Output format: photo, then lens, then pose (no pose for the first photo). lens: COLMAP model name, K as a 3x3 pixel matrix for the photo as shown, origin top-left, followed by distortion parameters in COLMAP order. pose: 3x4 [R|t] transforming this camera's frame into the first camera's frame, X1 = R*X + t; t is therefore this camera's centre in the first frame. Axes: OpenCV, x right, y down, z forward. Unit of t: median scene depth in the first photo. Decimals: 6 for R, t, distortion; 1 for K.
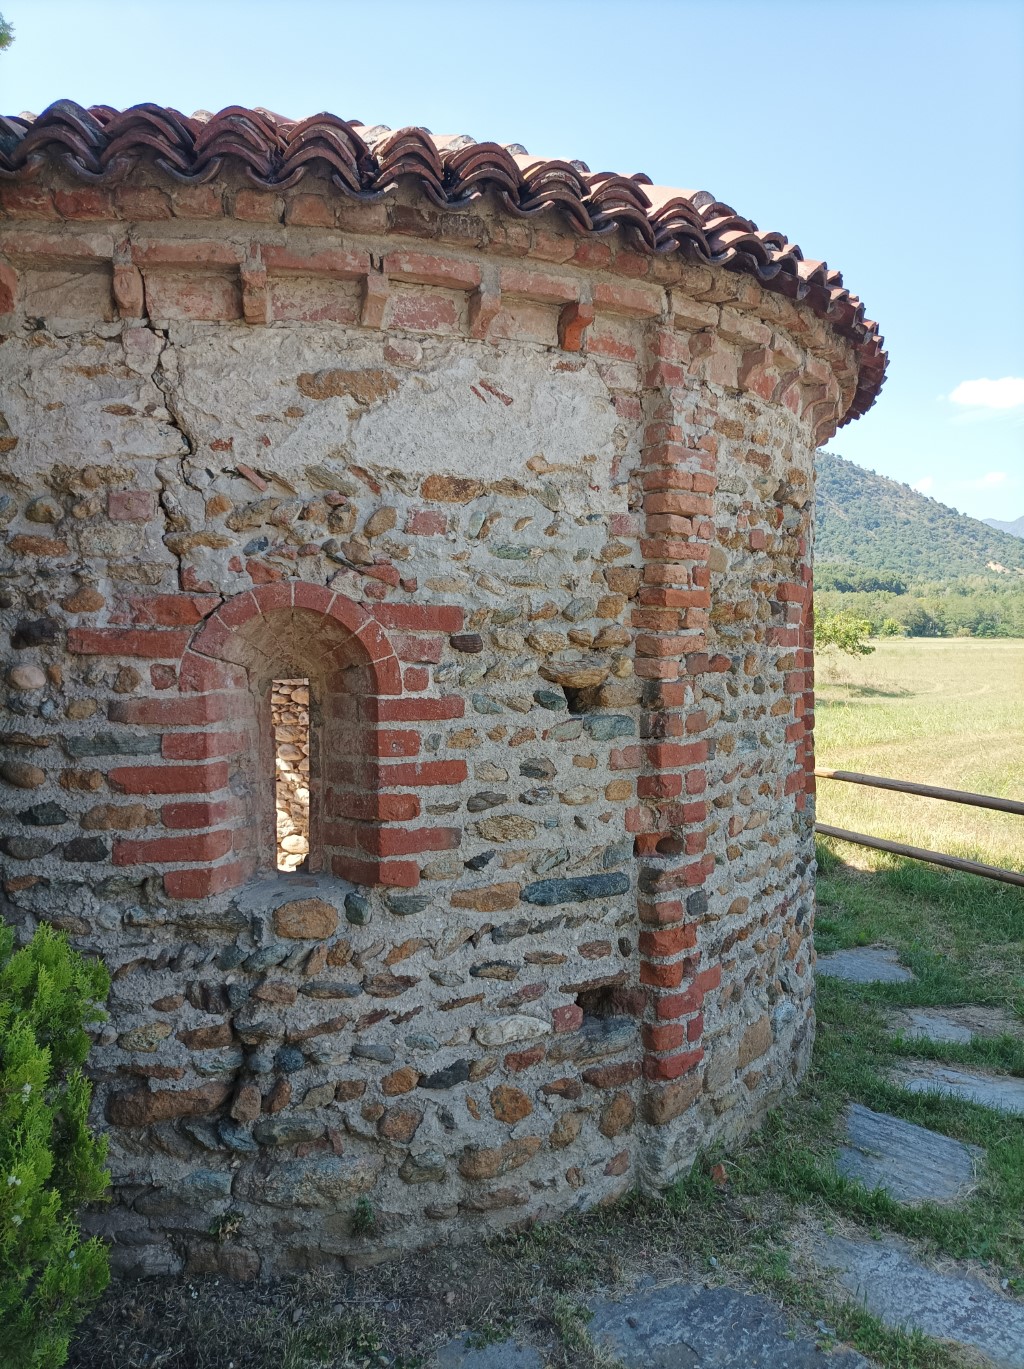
lens RADIAL K [[1030.5, 0, 512.0], [0, 1030.5, 684.5], [0, 0, 1]] dist [0.059515, -0.060363]
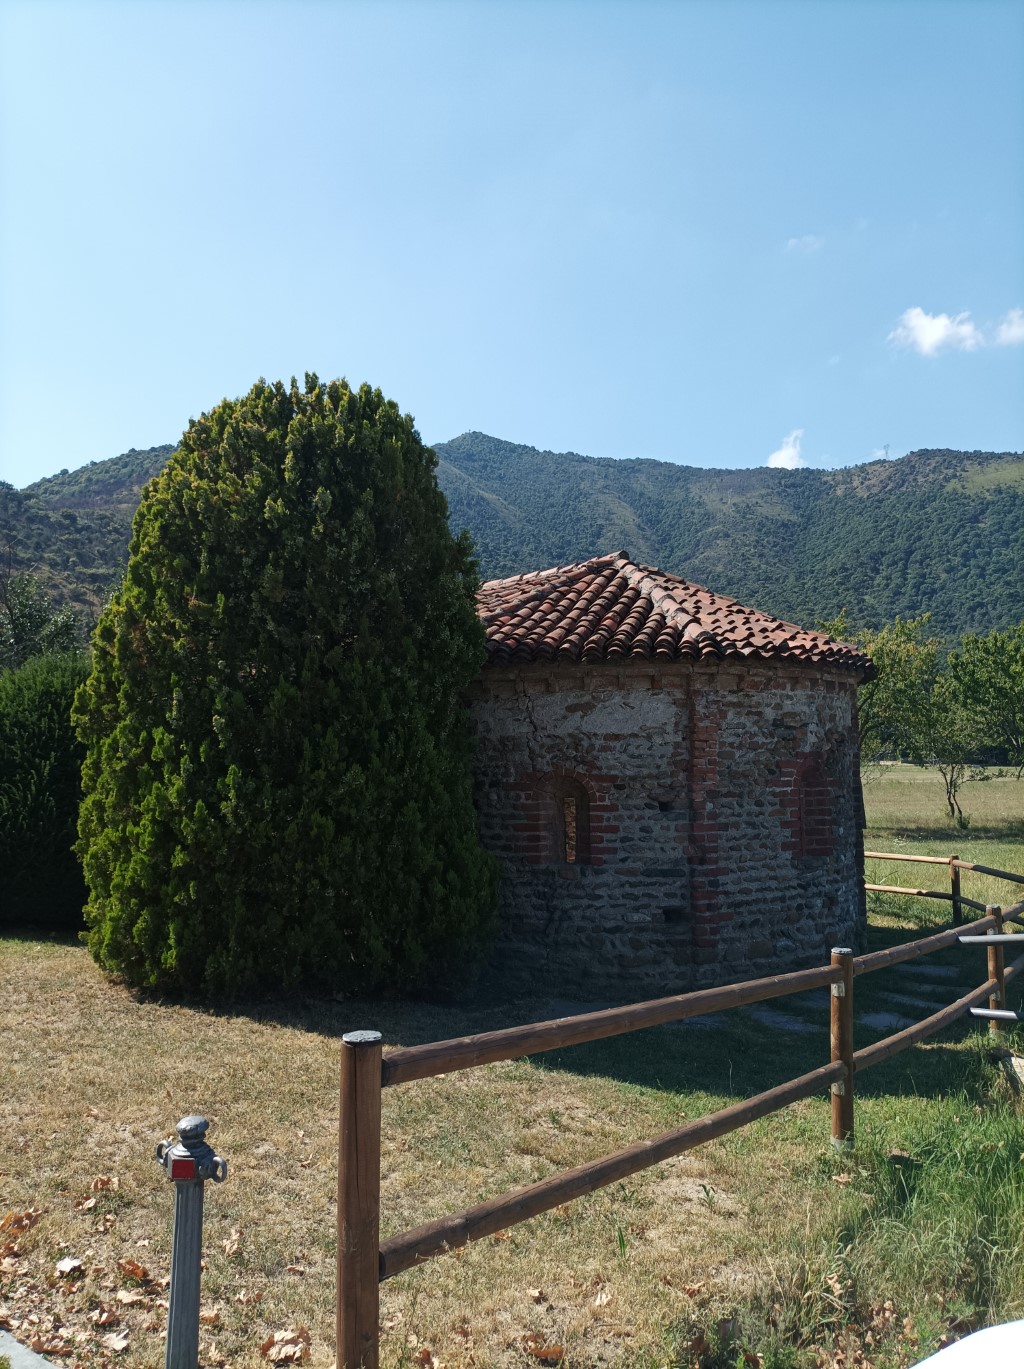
lens RADIAL K [[1030.5, 0, 512.0], [0, 1030.5, 684.5], [0, 0, 1]] dist [0.059515, -0.060363]
pose [[0.895466, -0.038681, -0.443445, 1.037624], [-0.015025, 0.993023, -0.116960, 0.021568], [0.444876, 0.111396, 0.888637, -1.896826]]
